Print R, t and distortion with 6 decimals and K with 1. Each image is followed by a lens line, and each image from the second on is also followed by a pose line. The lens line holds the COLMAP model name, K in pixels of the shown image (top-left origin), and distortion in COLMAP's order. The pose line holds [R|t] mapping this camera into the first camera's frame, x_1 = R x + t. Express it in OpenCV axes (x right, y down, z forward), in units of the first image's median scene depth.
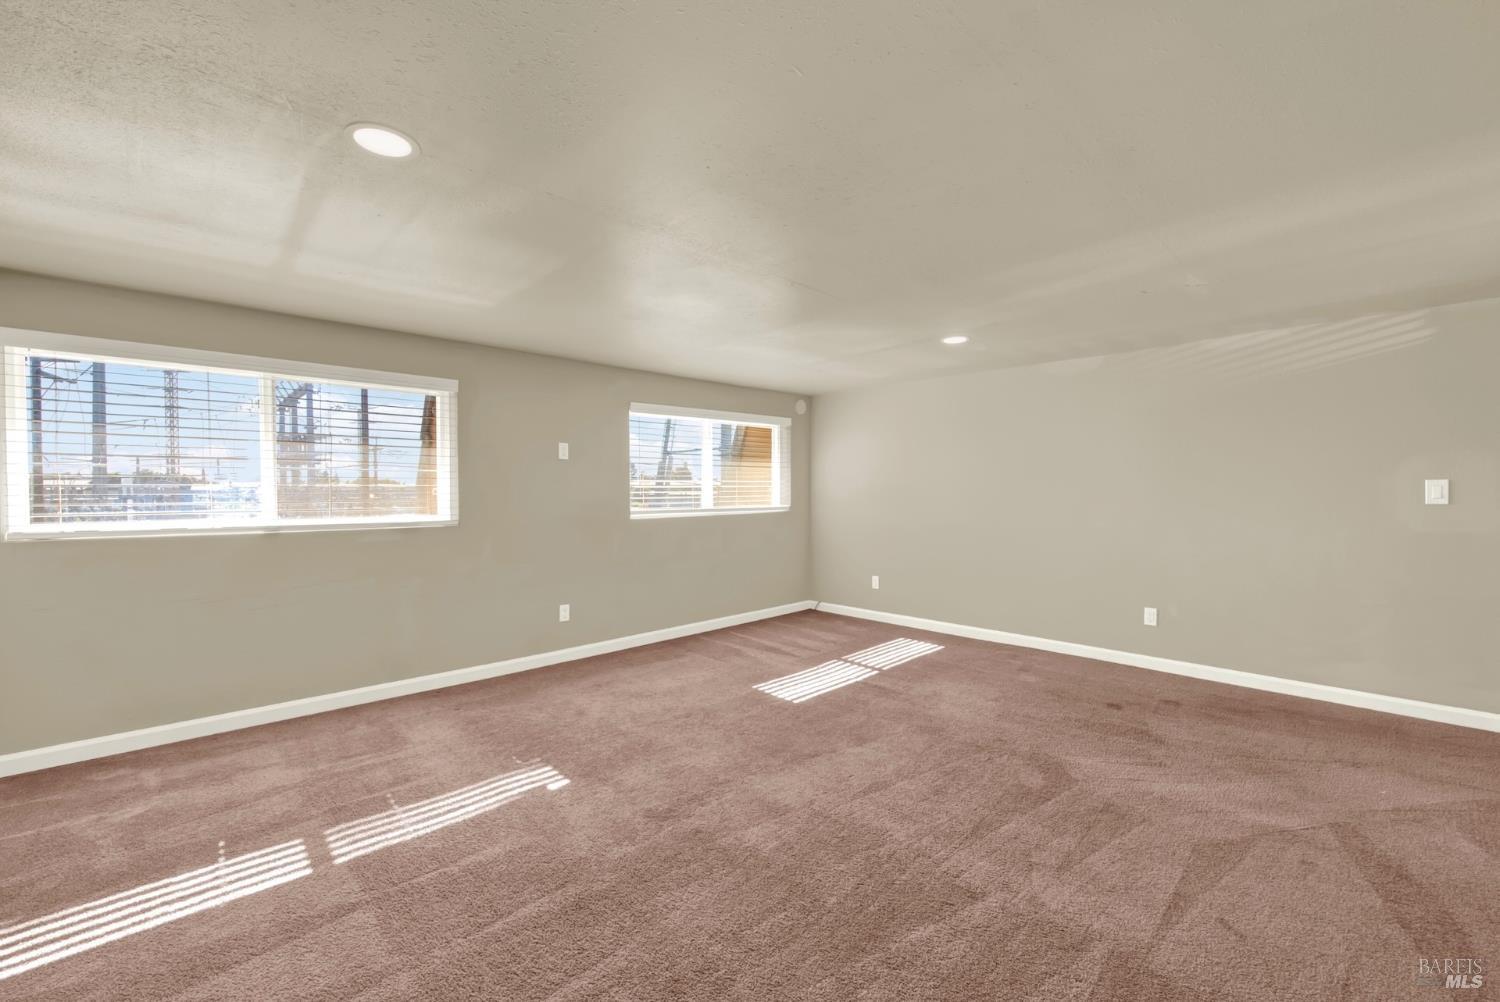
lens RADIAL K [[612.7, 0, 748.1], [0, 612.7, 502.1], [0, 0, 1]] dist [-0.001318, -0.001157]
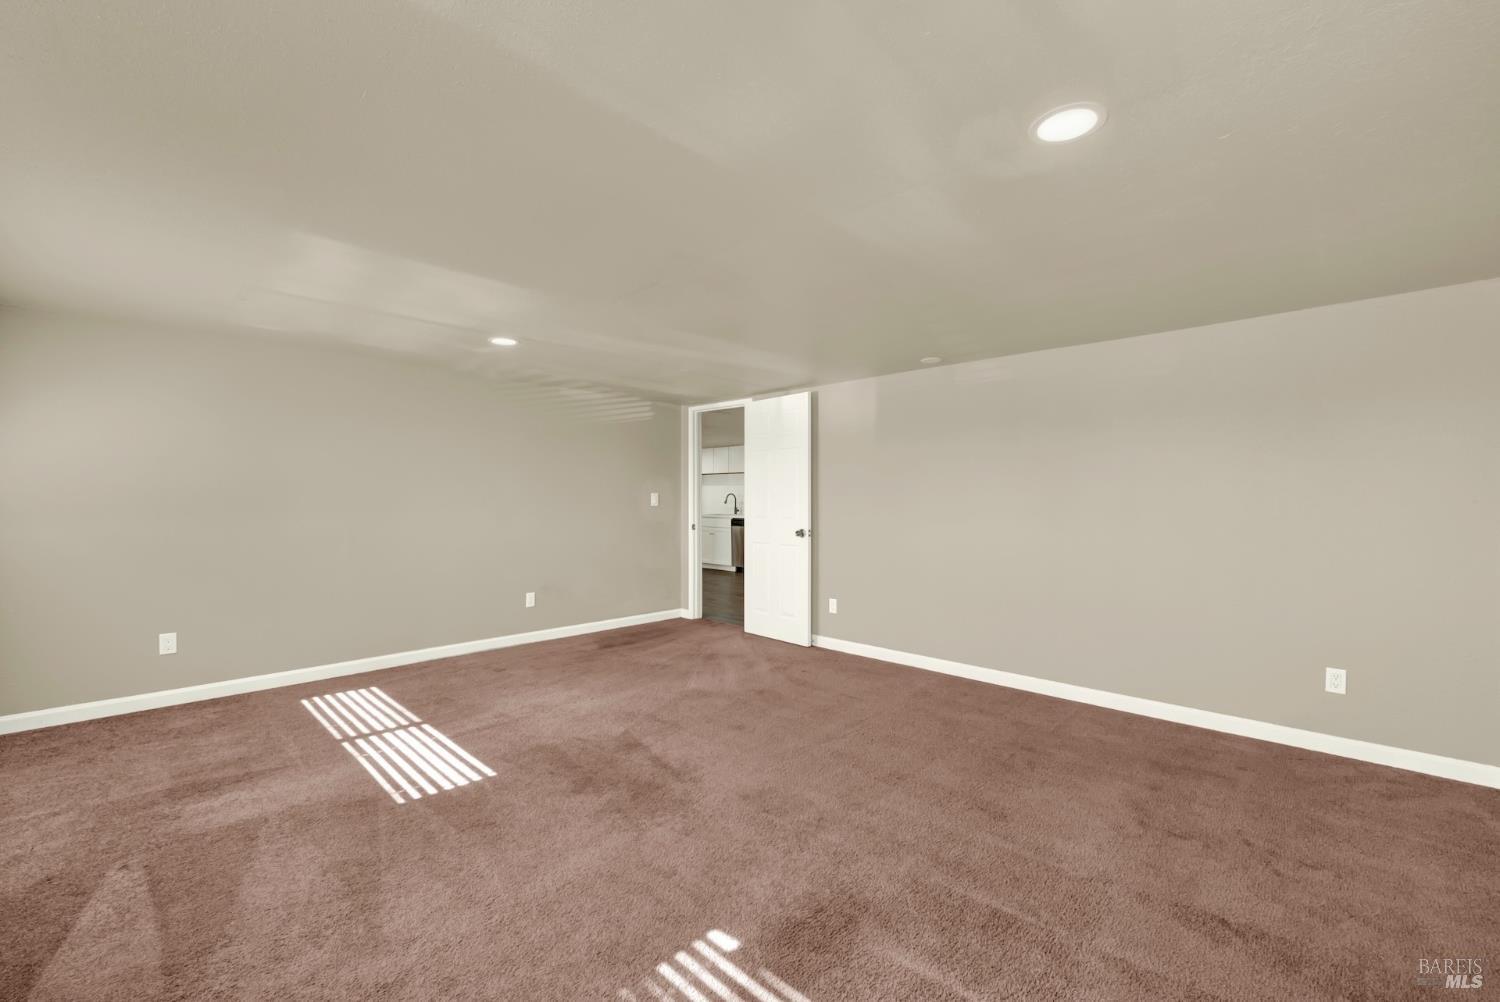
lens RADIAL K [[612.7, 0, 745.8], [0, 612.7, 497.6], [0, 0, 1]] dist [-0.001318, -0.001157]
pose [[-0.033244, 0.003448, 0.999441, -0.690377], [0.012155, 0.999921, -0.003045, -0.012212], [-0.999373, 0.012047, -0.033284, 0.700758]]
